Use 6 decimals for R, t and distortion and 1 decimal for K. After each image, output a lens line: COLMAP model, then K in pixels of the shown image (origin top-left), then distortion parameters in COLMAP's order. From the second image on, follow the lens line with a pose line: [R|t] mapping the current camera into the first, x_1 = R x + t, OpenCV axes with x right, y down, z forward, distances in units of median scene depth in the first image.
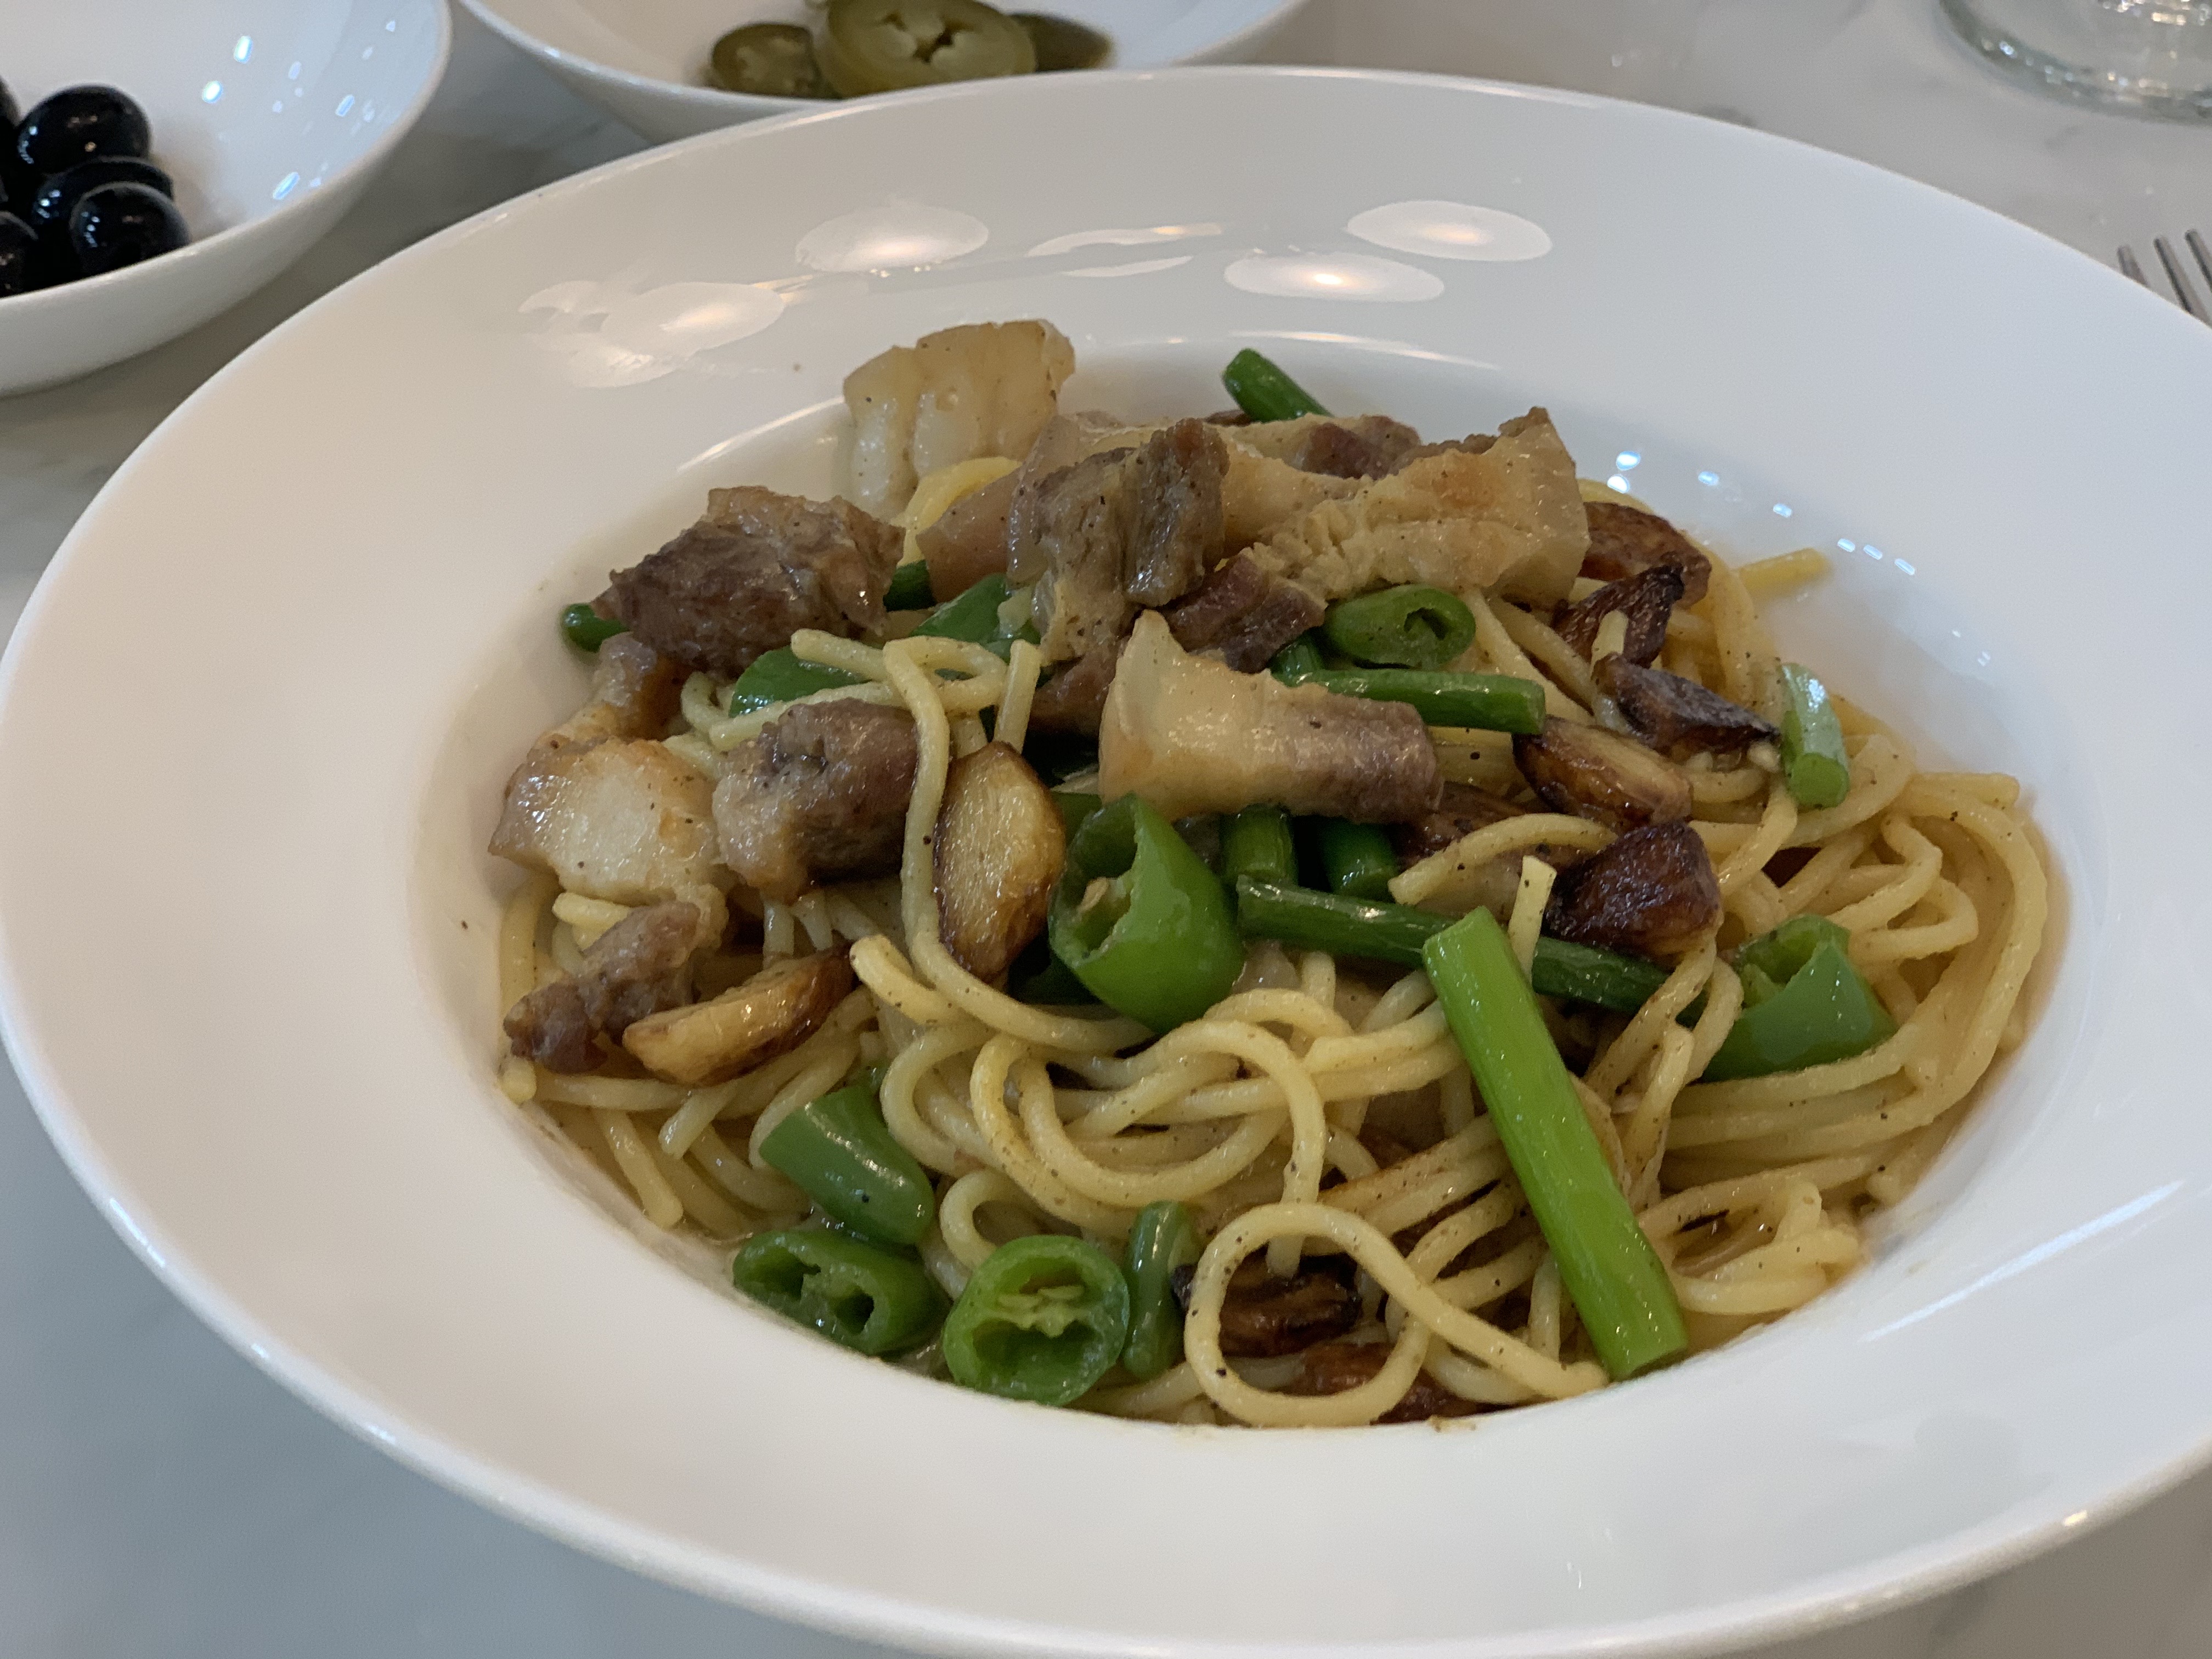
lens RADIAL K [[3811.1, 0, 1106.0], [0, 3811.1, 829.5], [0, 0, 1]] dist [-0.004301, 1.335552]
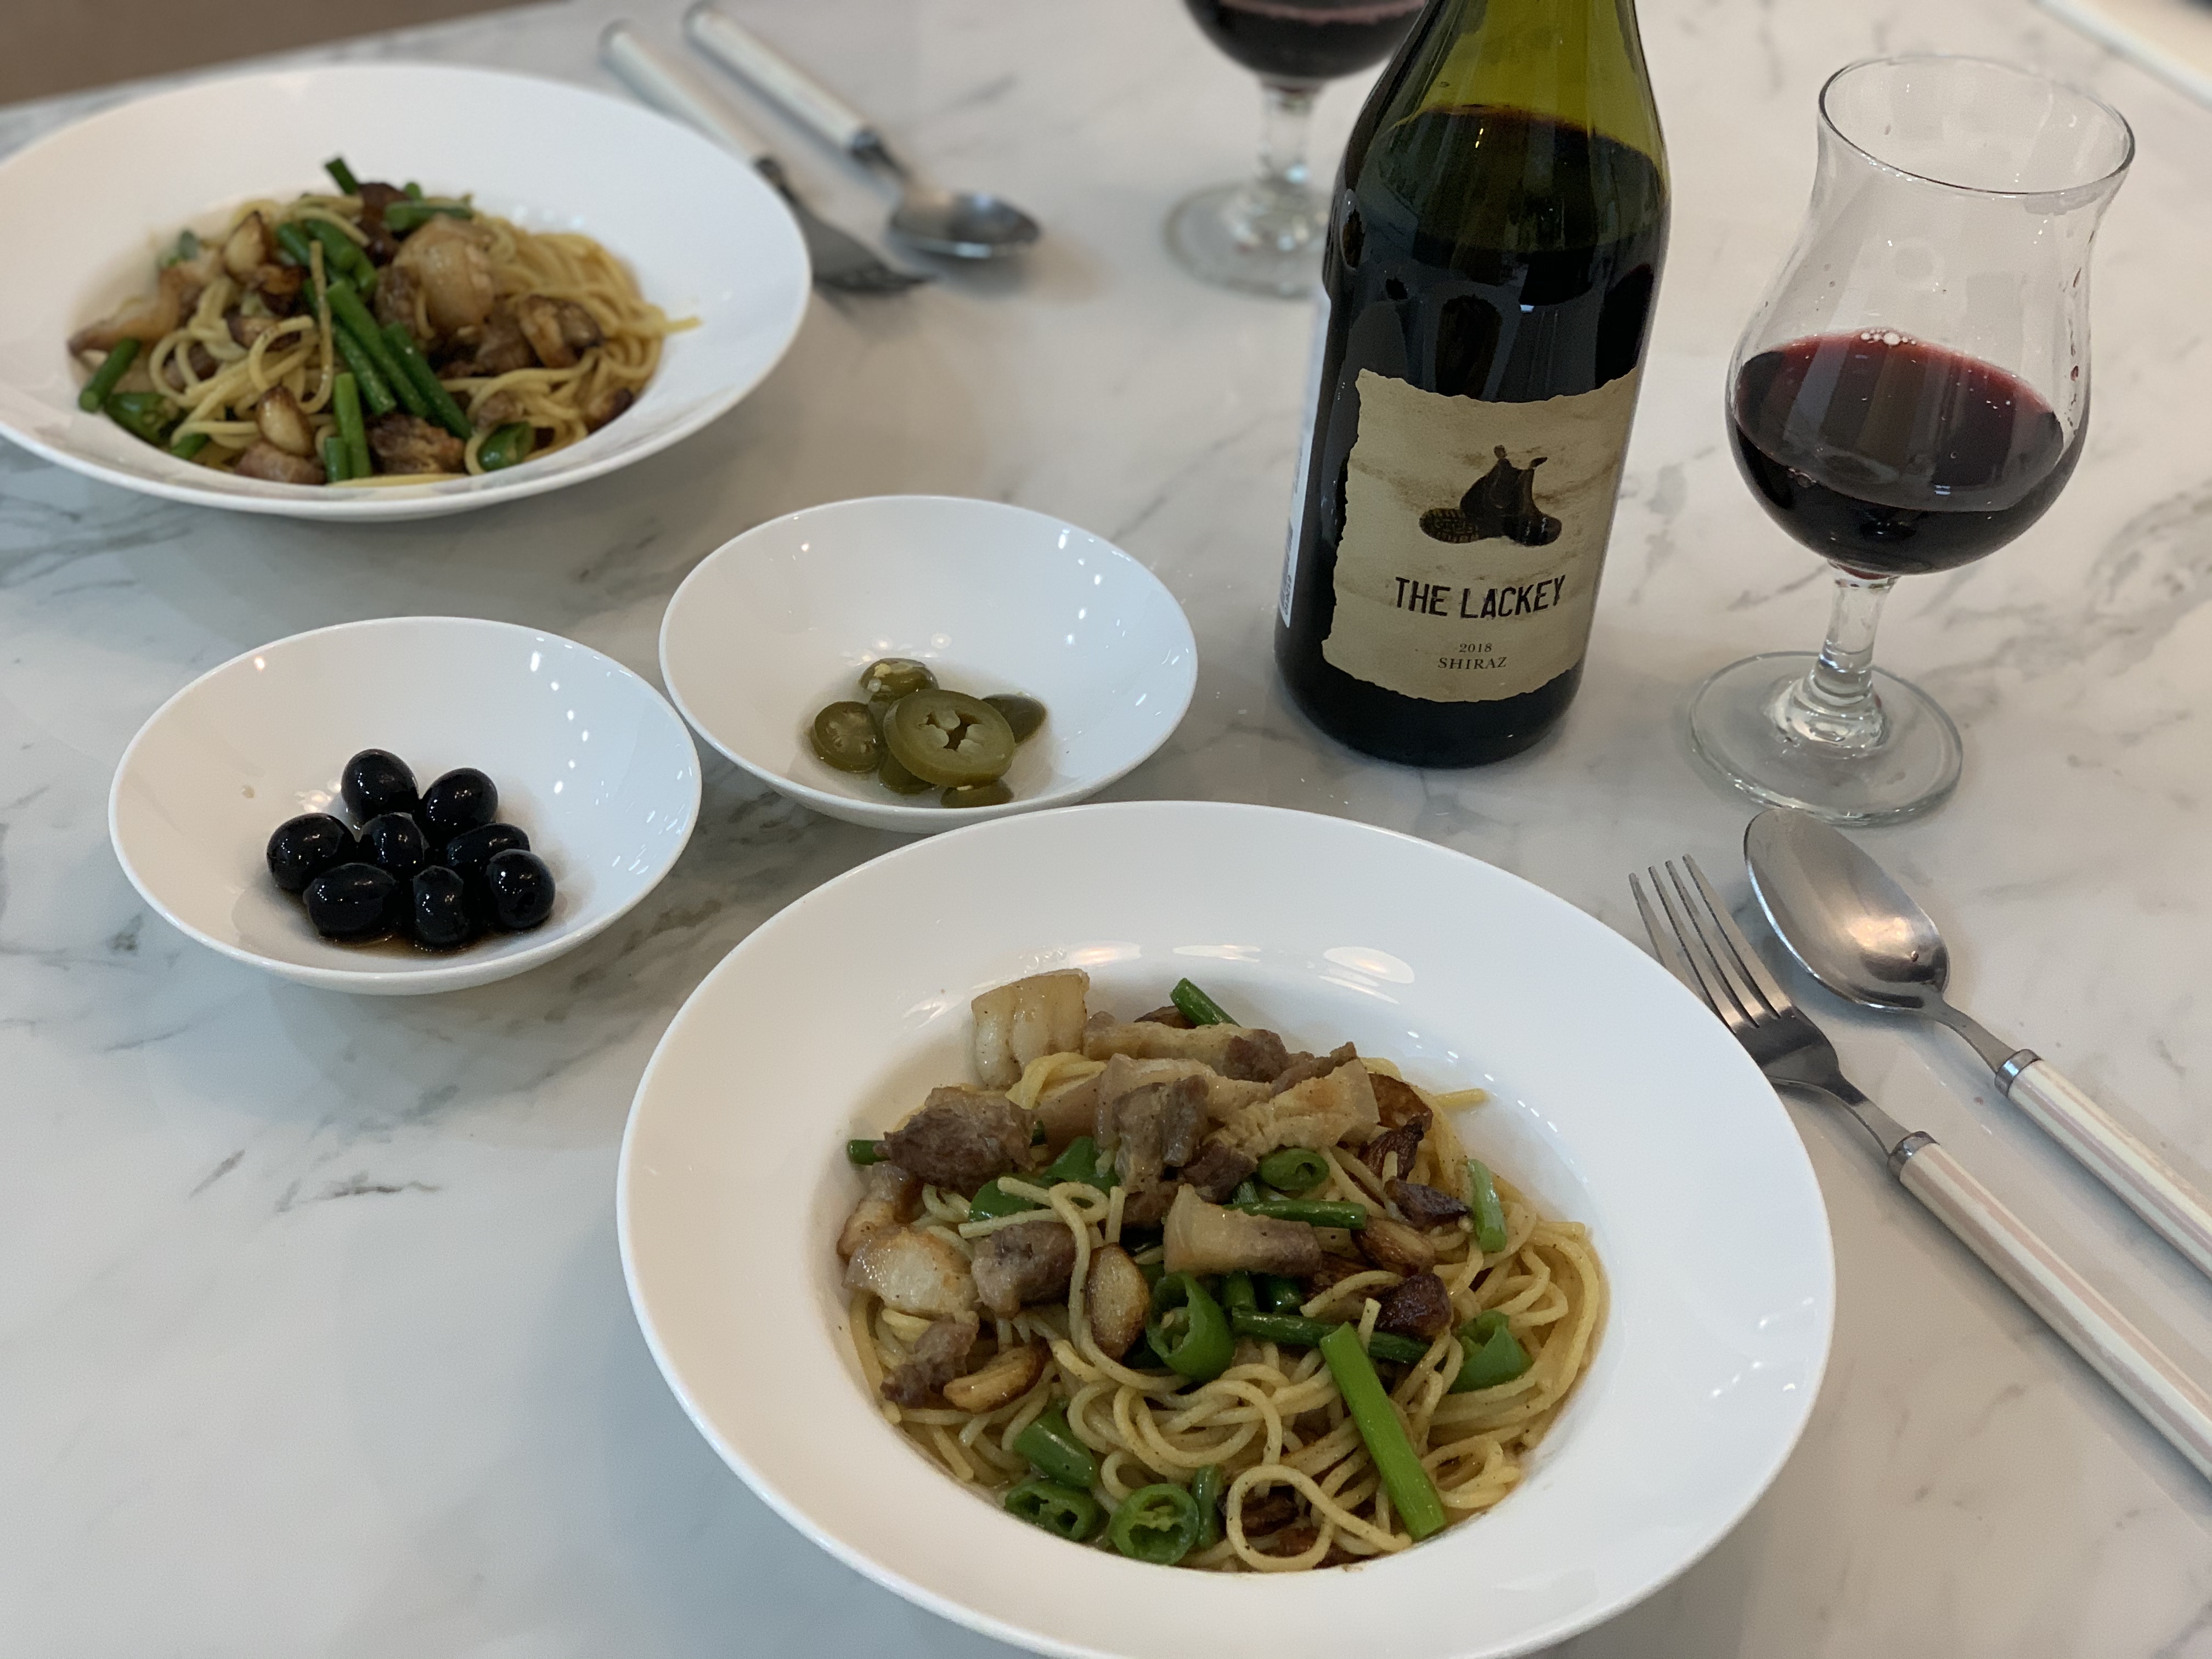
lens RADIAL K [[3811.1, 0, 1106.0], [0, 3811.1, 829.5], [0, 0, 1]] dist [-0.004301, 1.335552]
pose [[0.993308, -0.019692, 0.113809, -0.272426], [0.019106, 0.999798, 0.006238, -0.269356], [-0.113908, -0.004022, 0.993483, -1.114536]]
